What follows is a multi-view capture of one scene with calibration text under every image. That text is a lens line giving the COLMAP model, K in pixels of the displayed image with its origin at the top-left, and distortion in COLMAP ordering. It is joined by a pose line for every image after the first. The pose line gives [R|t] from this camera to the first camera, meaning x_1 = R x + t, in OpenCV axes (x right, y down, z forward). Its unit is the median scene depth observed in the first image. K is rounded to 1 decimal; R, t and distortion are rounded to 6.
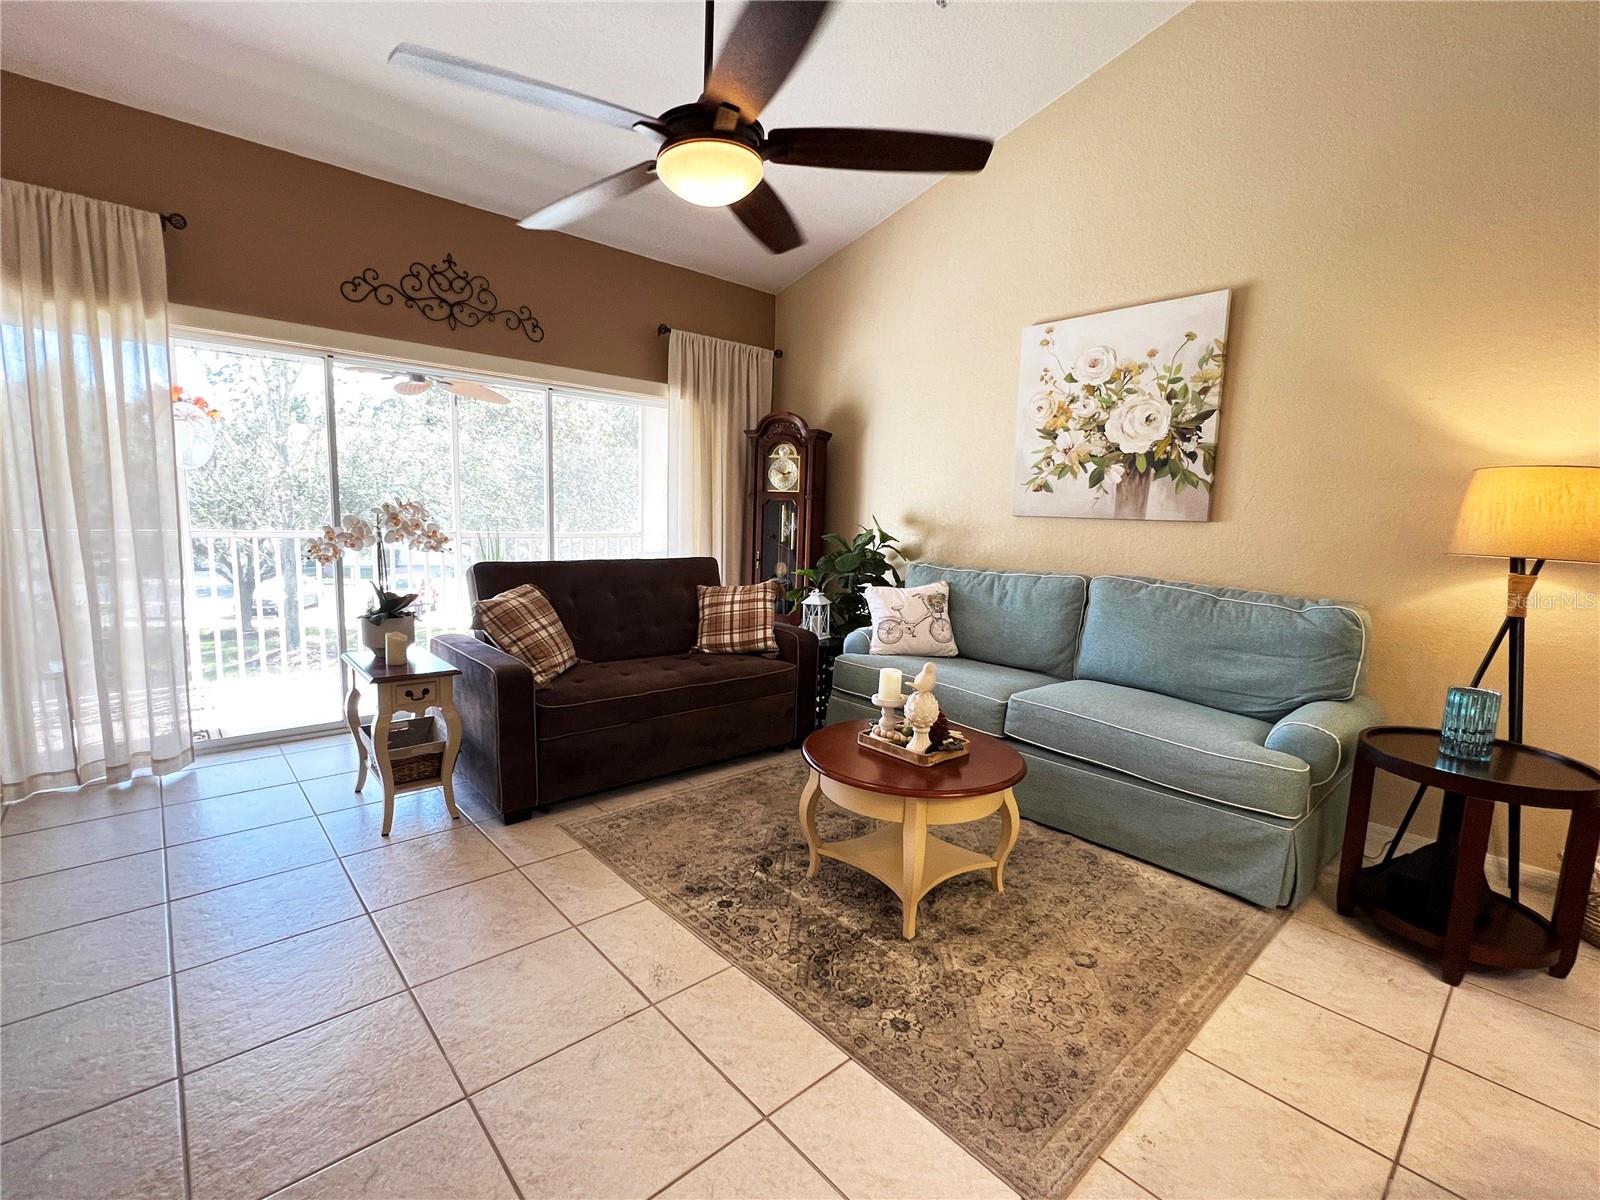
lens RADIAL K [[719.2, 0, 802.9], [0, 719.2, 598.7], [0, 0, 1]] dist [-0.001175, -0.000621]
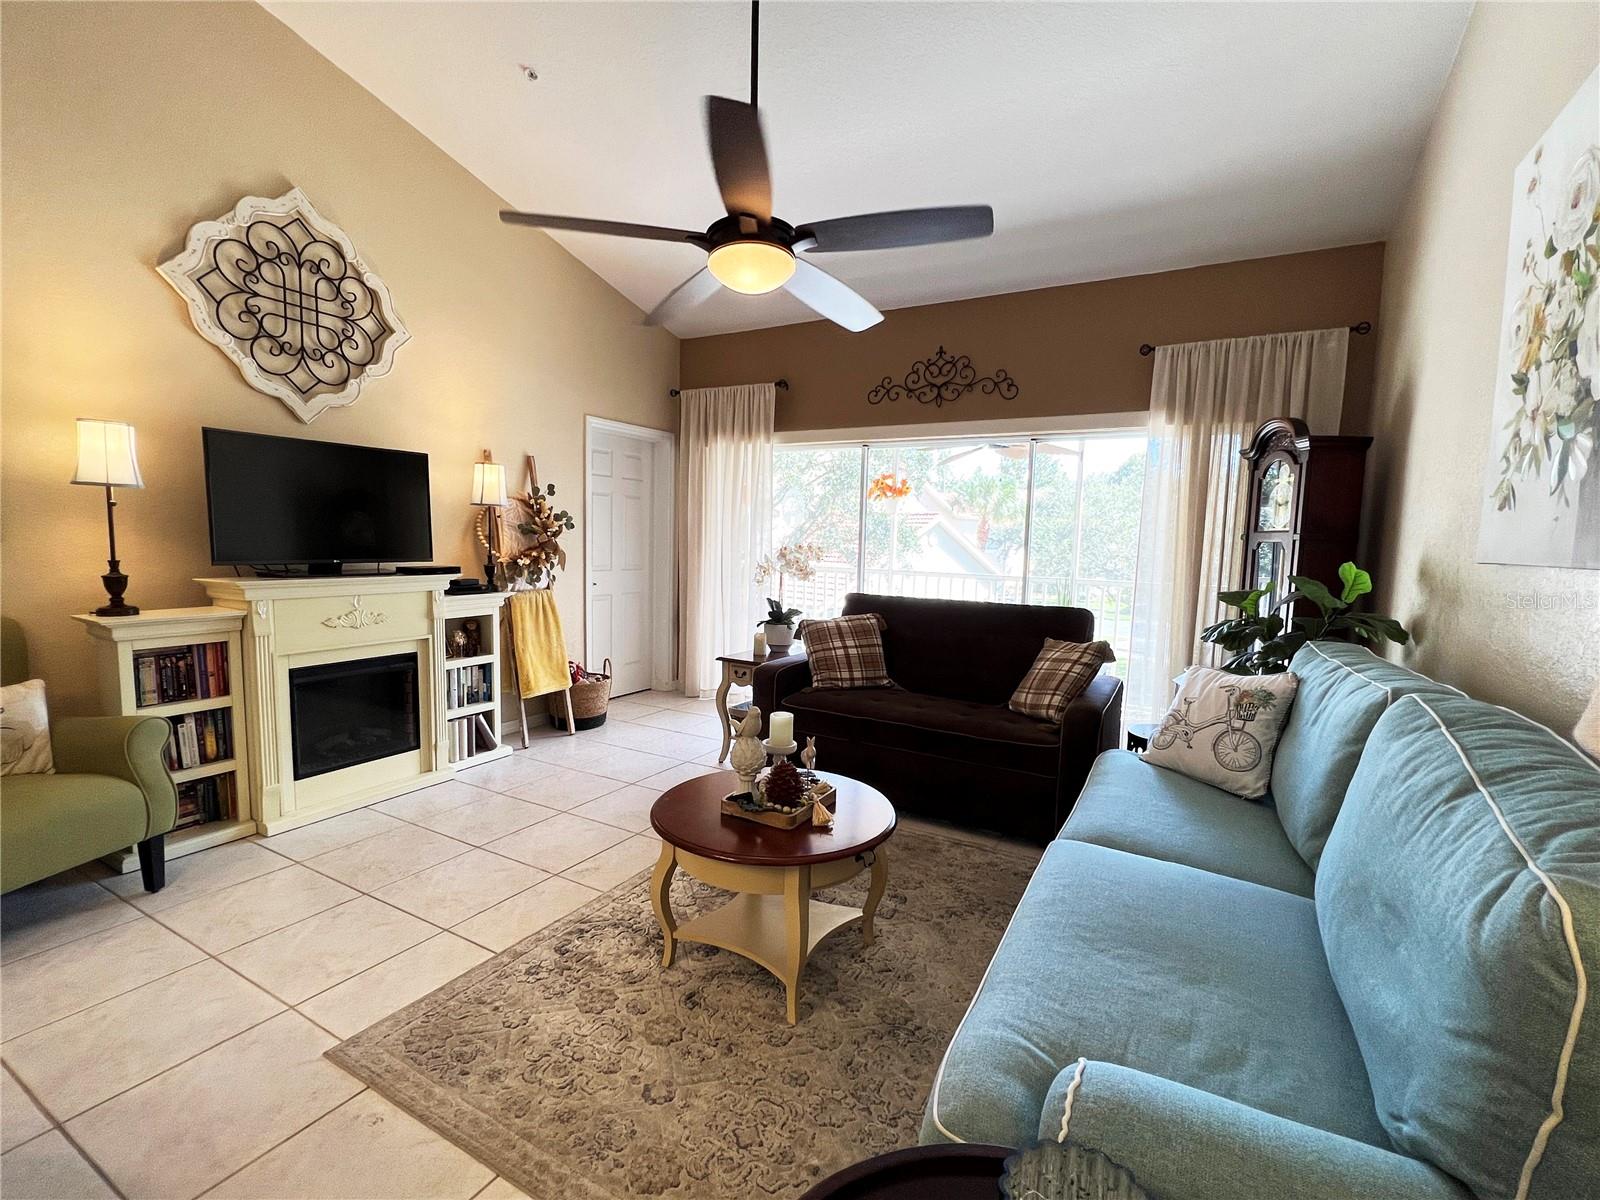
lens RADIAL K [[719.2, 0, 806.2], [0, 719.2, 602.9], [0, 0, 1]] dist [-0.001175, -0.000621]
pose [[0.319450, 0.061656, -0.945595, 0.659025], [-0.131900, 0.991060, 0.020060, -0.043485], [0.938378, 0.118316, 0.324726, 0.467609]]
